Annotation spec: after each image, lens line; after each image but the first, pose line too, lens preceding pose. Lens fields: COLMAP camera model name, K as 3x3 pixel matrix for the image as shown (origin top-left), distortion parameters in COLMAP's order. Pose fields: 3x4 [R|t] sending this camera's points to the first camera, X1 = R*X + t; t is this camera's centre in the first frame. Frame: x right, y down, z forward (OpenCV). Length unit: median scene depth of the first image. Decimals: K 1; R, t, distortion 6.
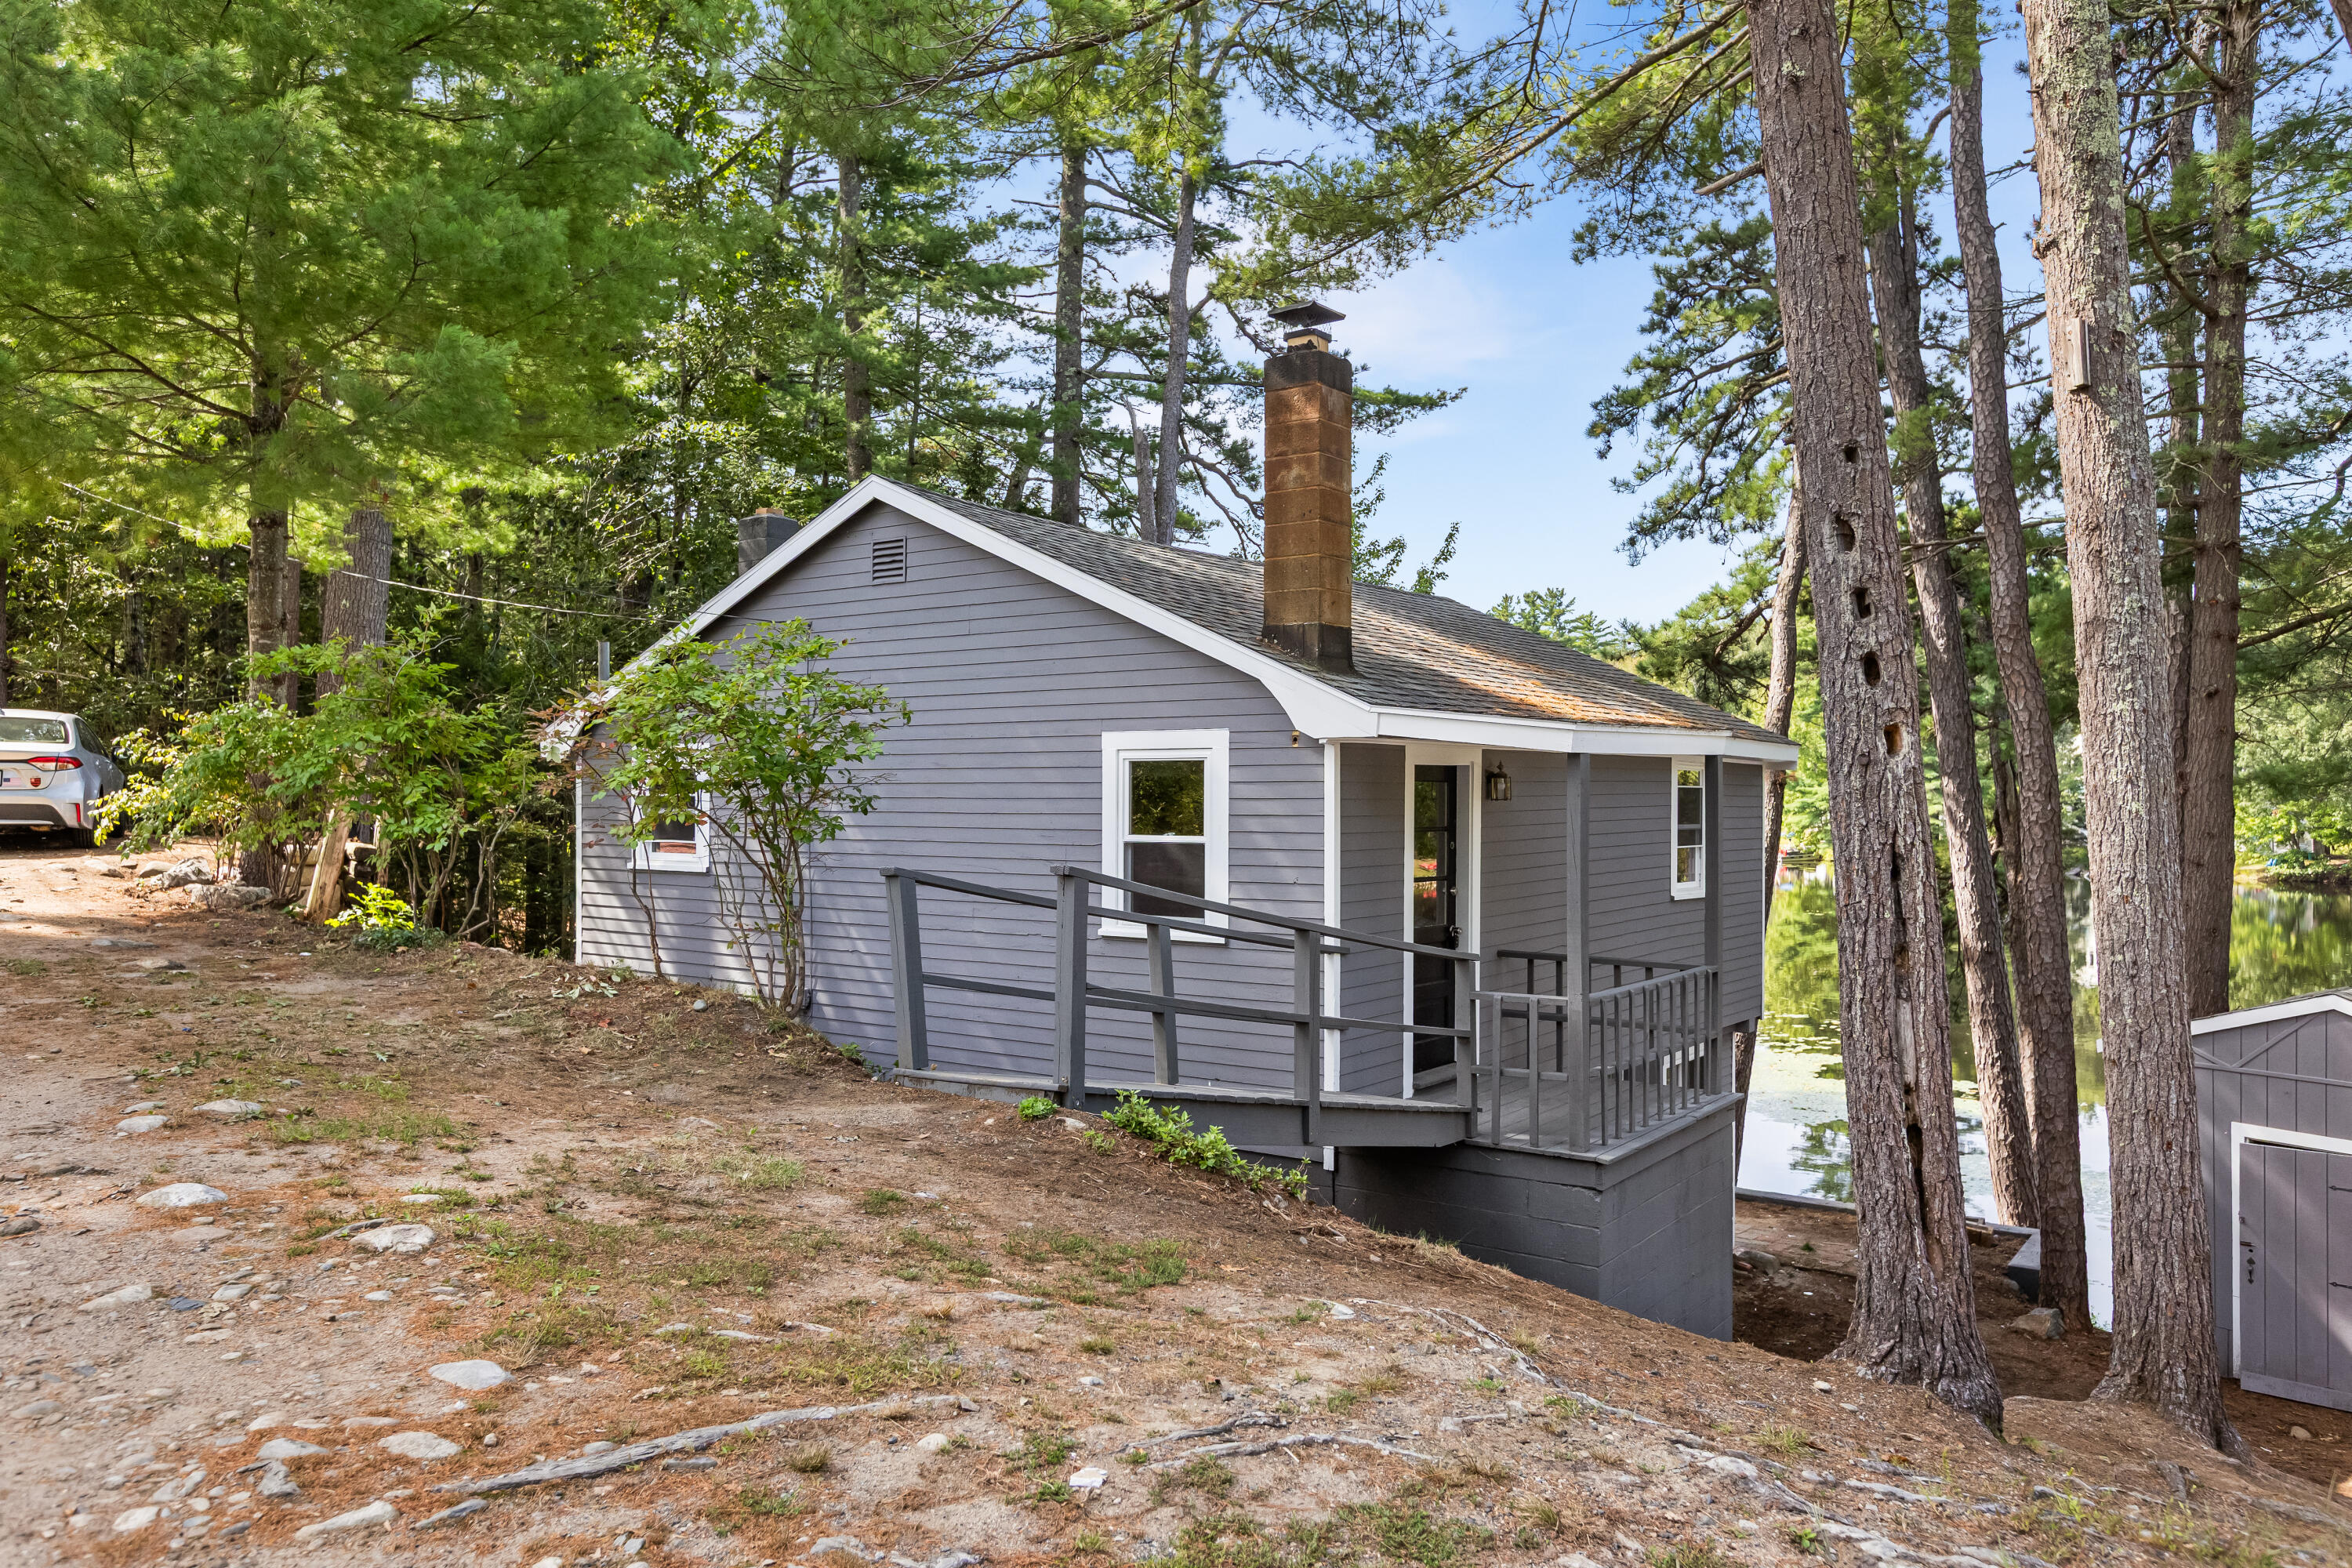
lens RADIAL K [[1714.4, 0, 1175.1], [0, 1714.4, 783.2], [0, 0, 1]] dist [0.006308, -0.007780]
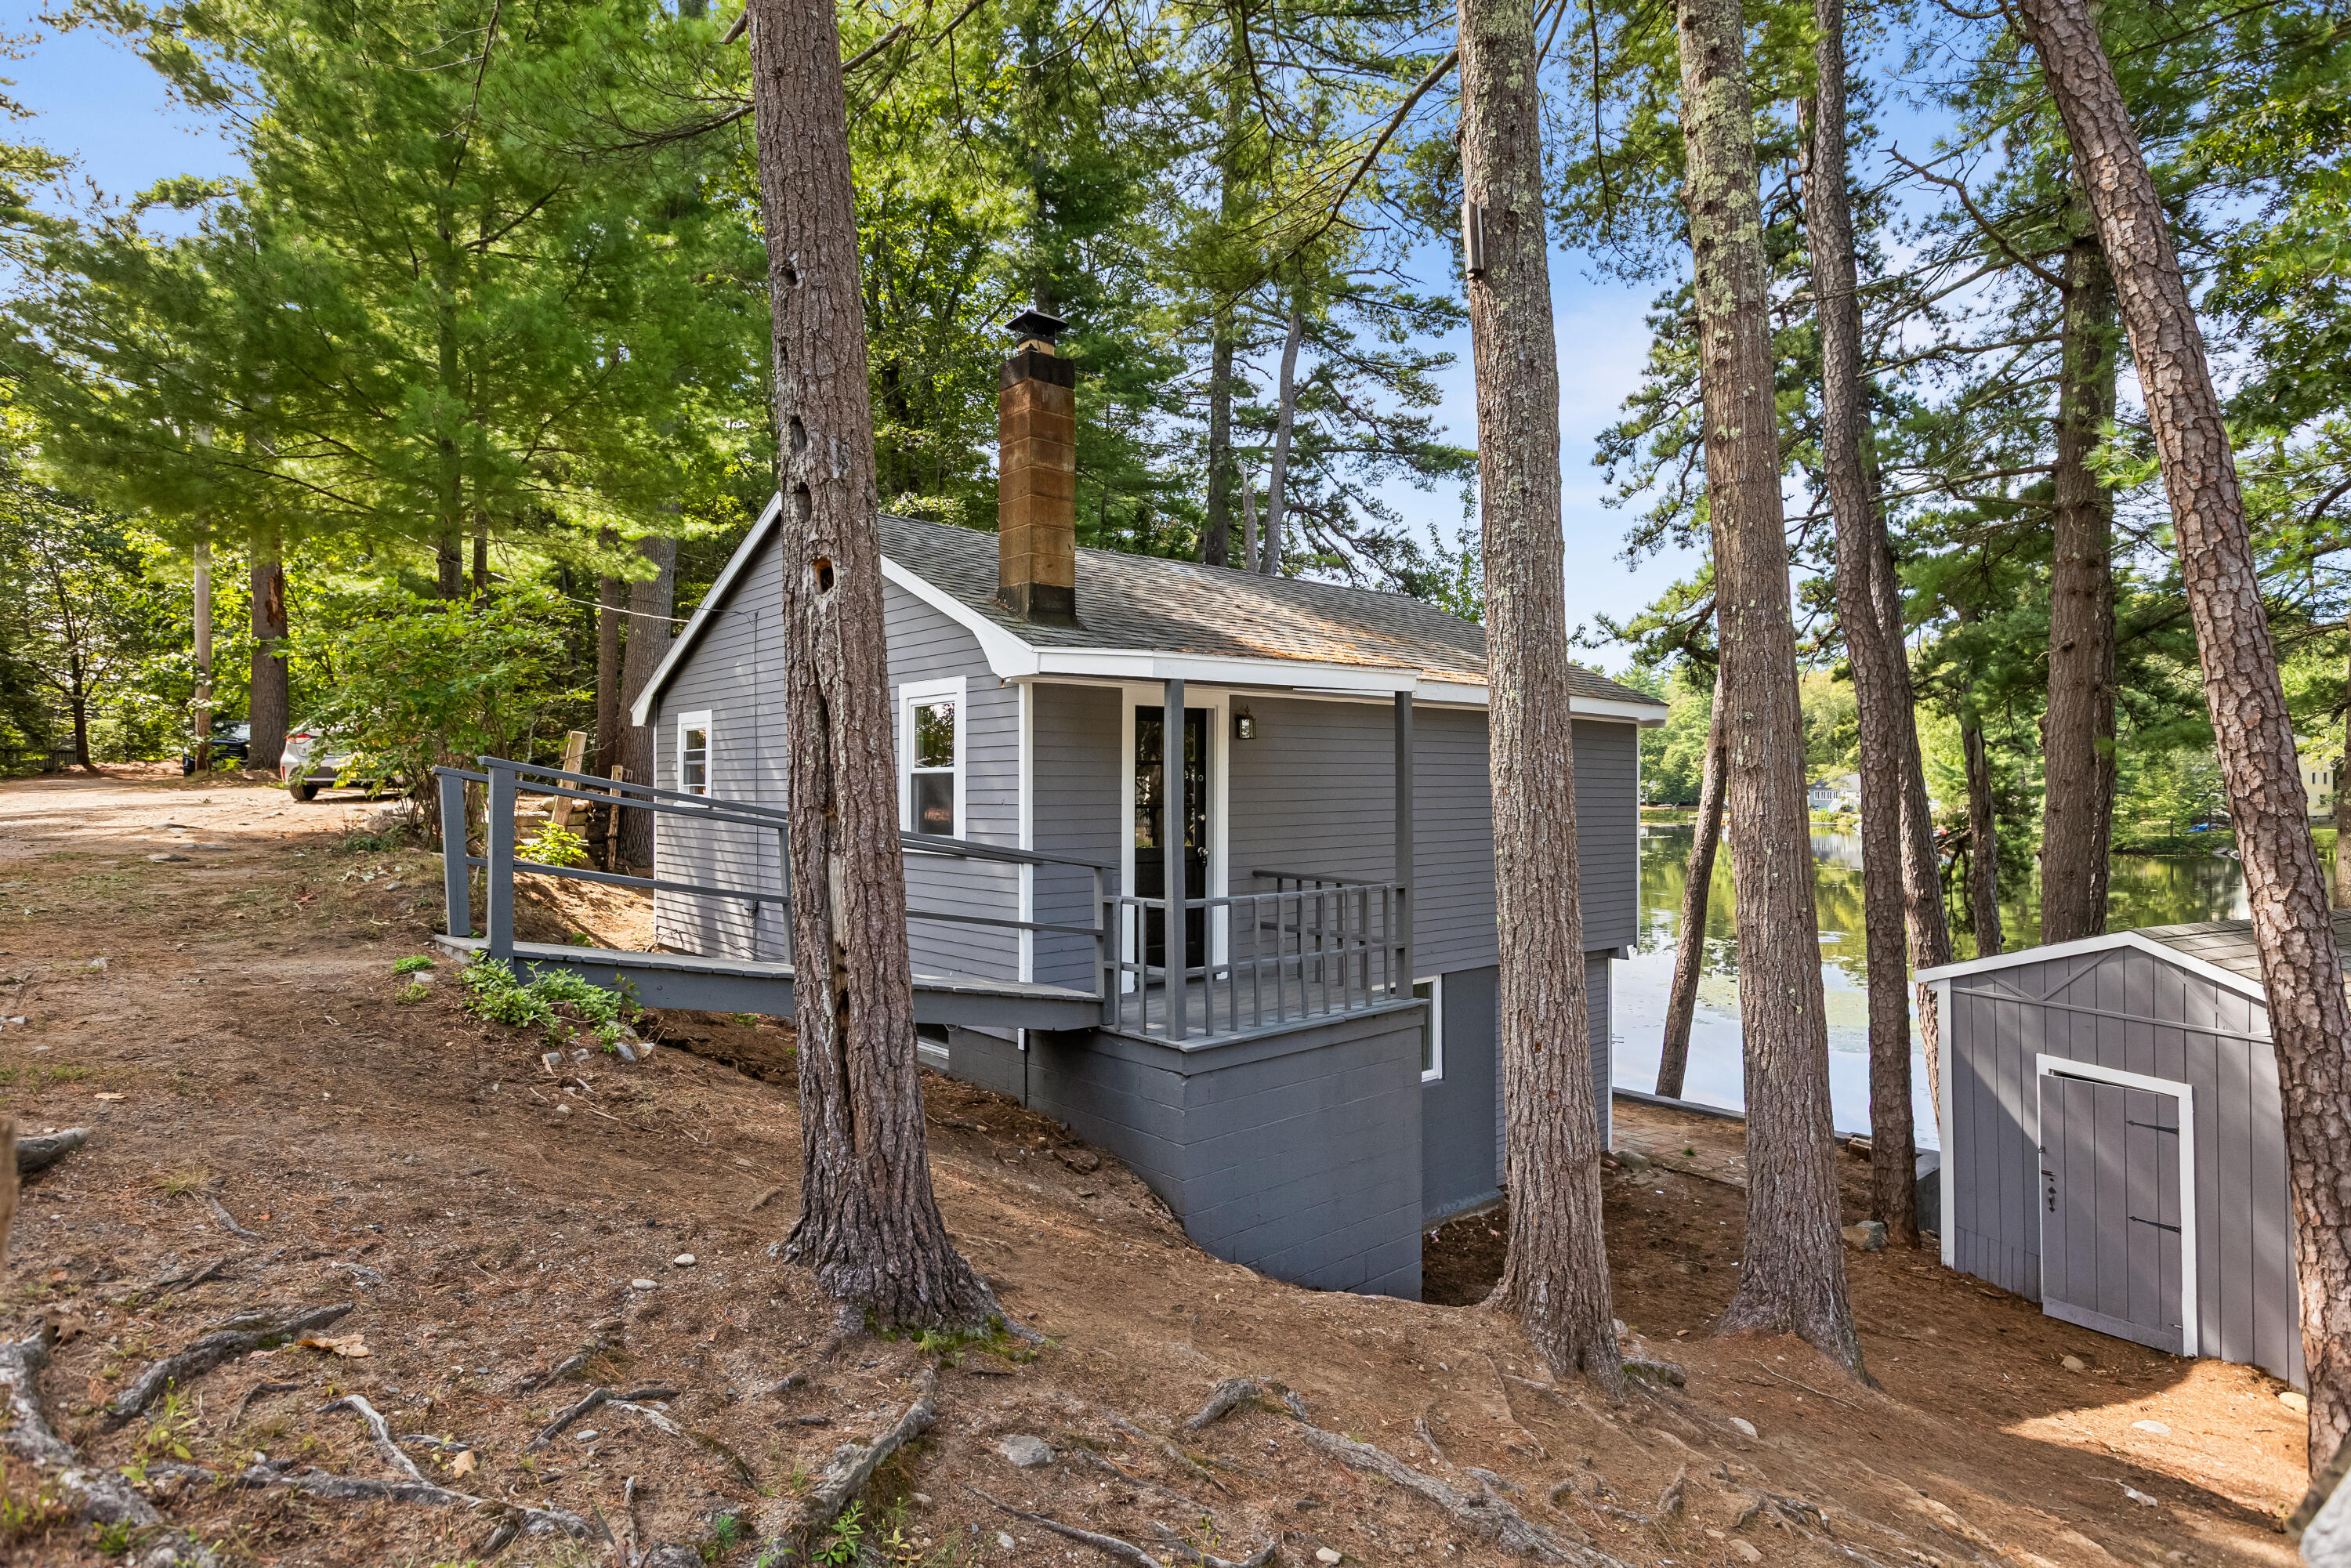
lens RADIAL K [[1263.1, 0, 1159.2], [0, 1263.1, 773.7], [0, 0, 1]] dist [-0.000815, 0.001179]
pose [[0.972462, -0.004319, -0.233020, 0.347749], [0.002889, 0.999975, -0.006478, 0.040516], [0.233042, 0.005626, 0.972450, 0.171631]]
